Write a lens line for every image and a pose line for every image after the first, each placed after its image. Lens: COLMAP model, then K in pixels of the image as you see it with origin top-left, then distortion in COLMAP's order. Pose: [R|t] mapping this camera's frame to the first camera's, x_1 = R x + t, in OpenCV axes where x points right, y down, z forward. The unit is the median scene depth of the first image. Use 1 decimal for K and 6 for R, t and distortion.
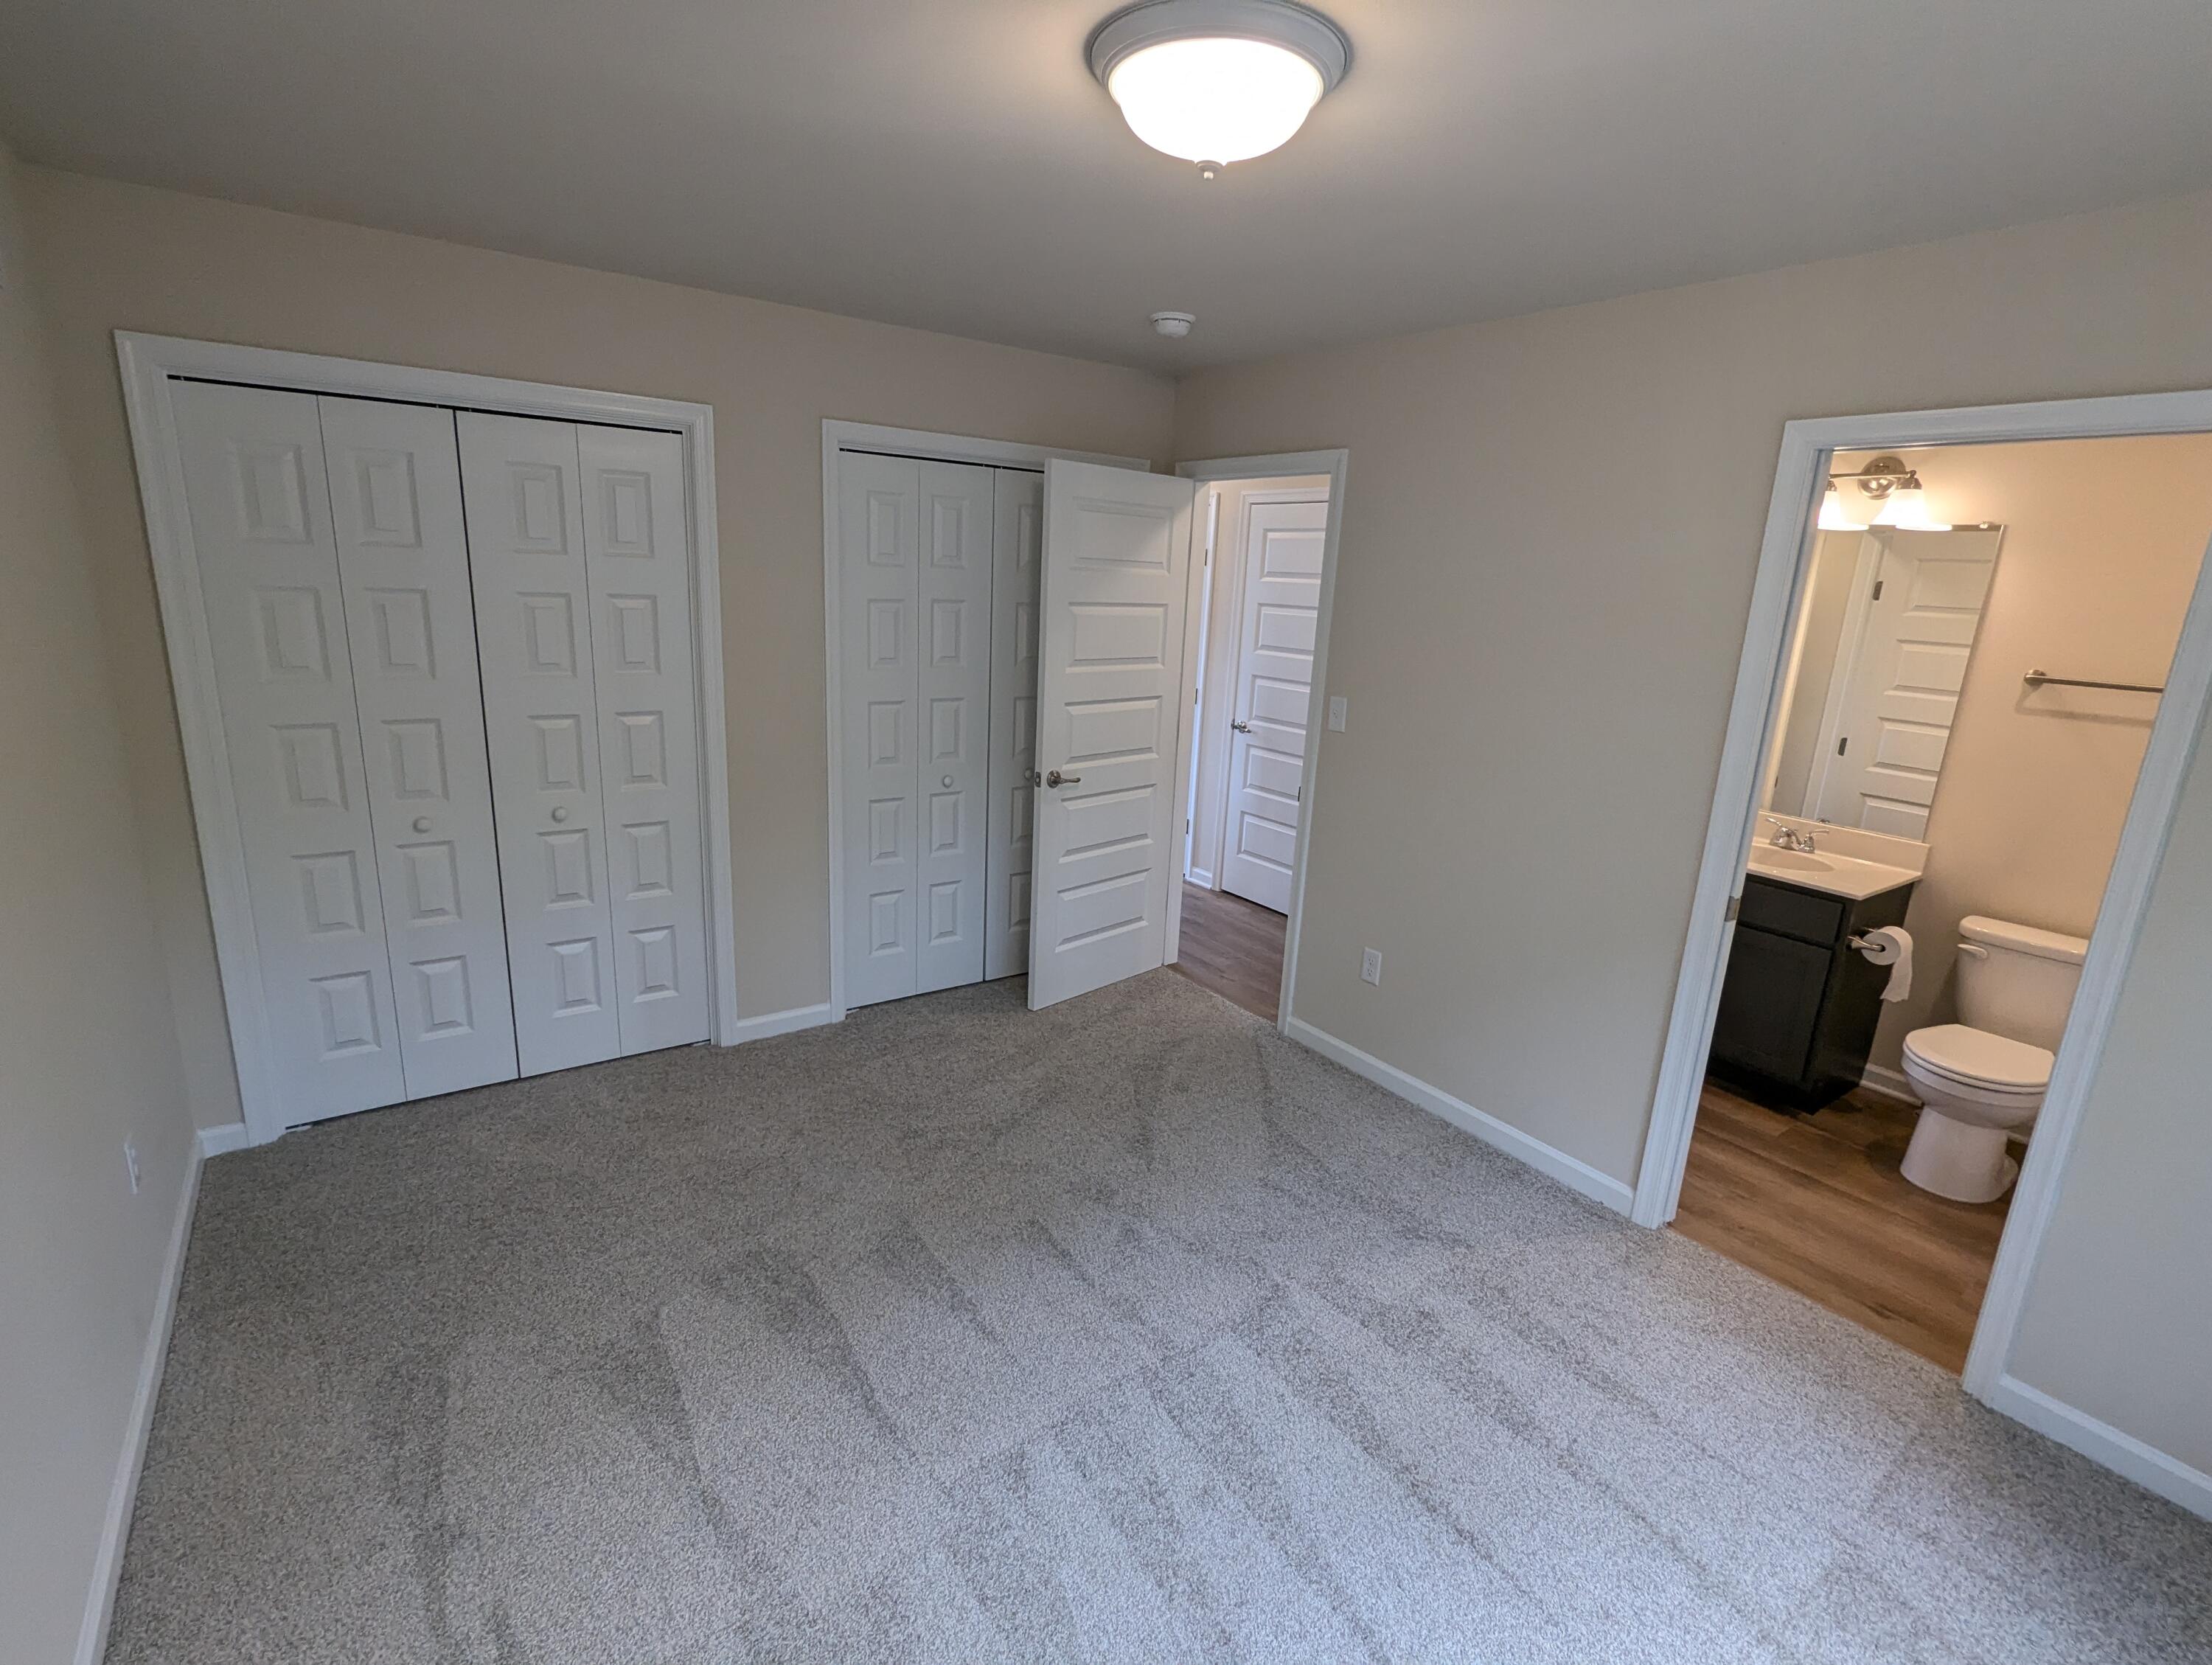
lens RADIAL K [[1053.5, 0, 1083.9], [0, 1053.5, 839.2], [0, 0, 1]] dist [-0.003927, 0.004126]
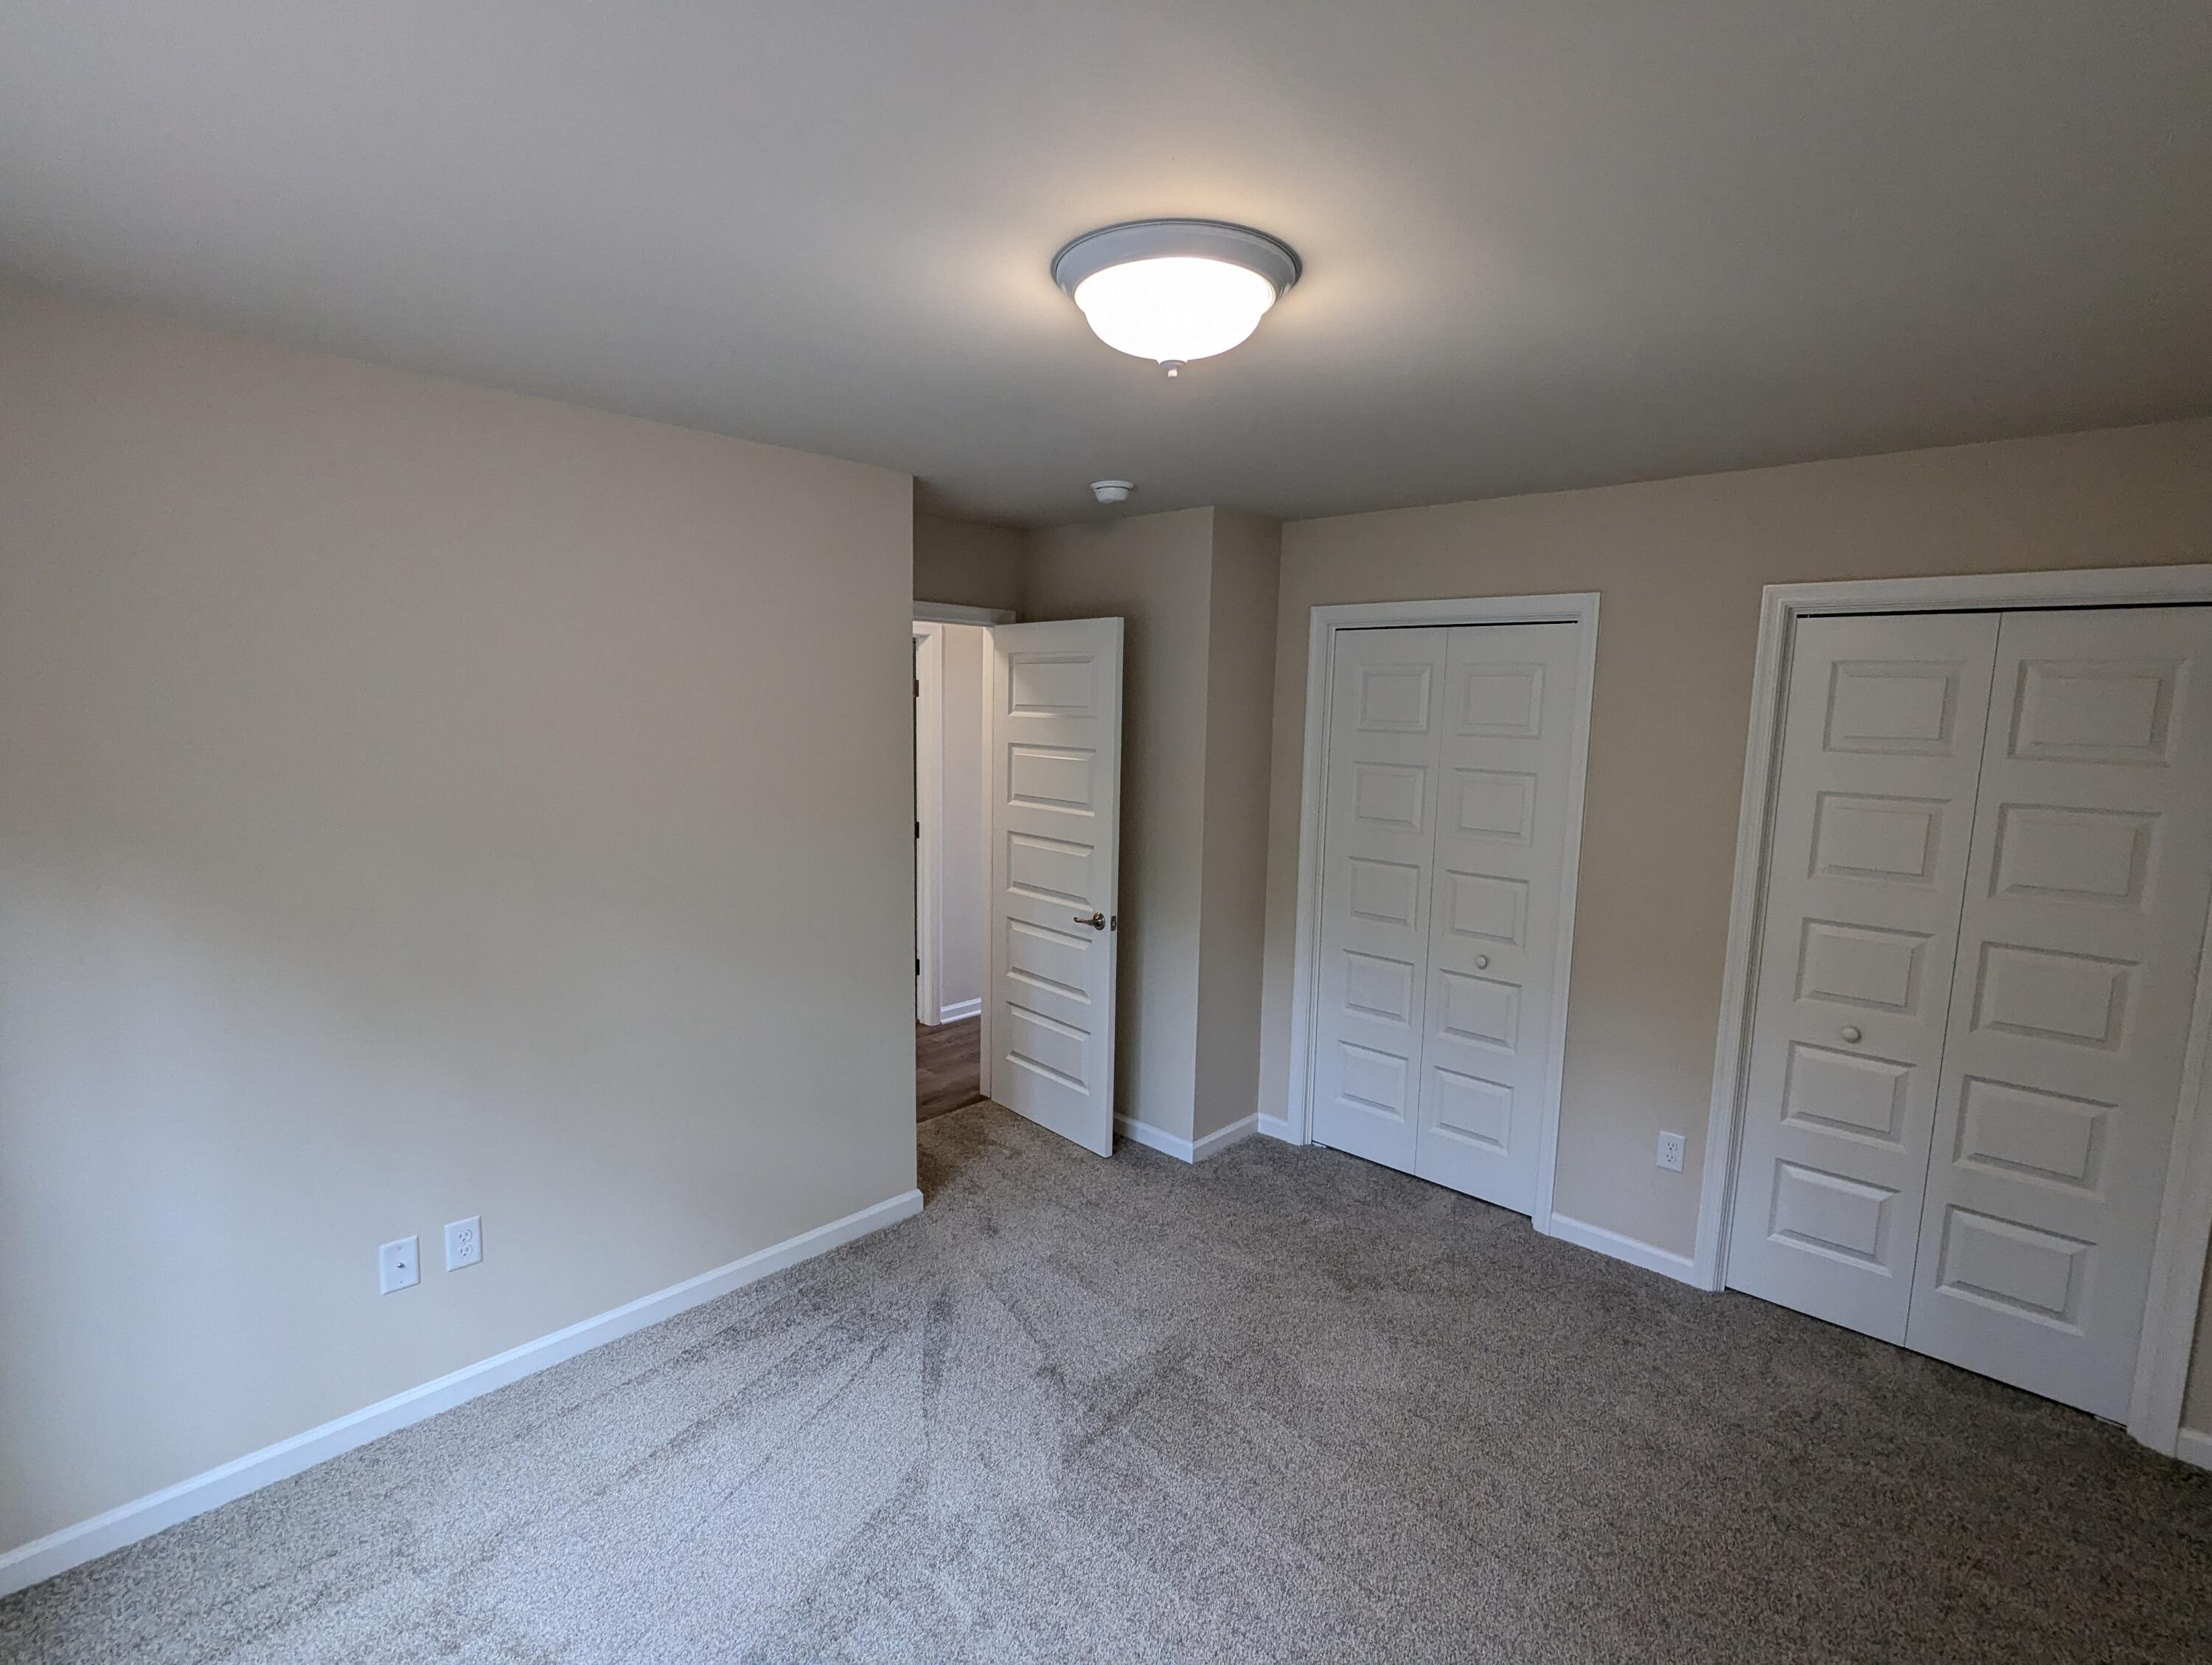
lens RADIAL K [[1053.5, 0, 1103.7], [0, 1053.5, 845.5], [0, 0, 1]] dist [-0.003927, 0.004126]
pose [[0.204079, 0.086434, -0.975131, 0.487747], [-0.269771, 0.962492, 0.028855, -0.063831], [0.941050, 0.257173, 0.219742, 0.327687]]
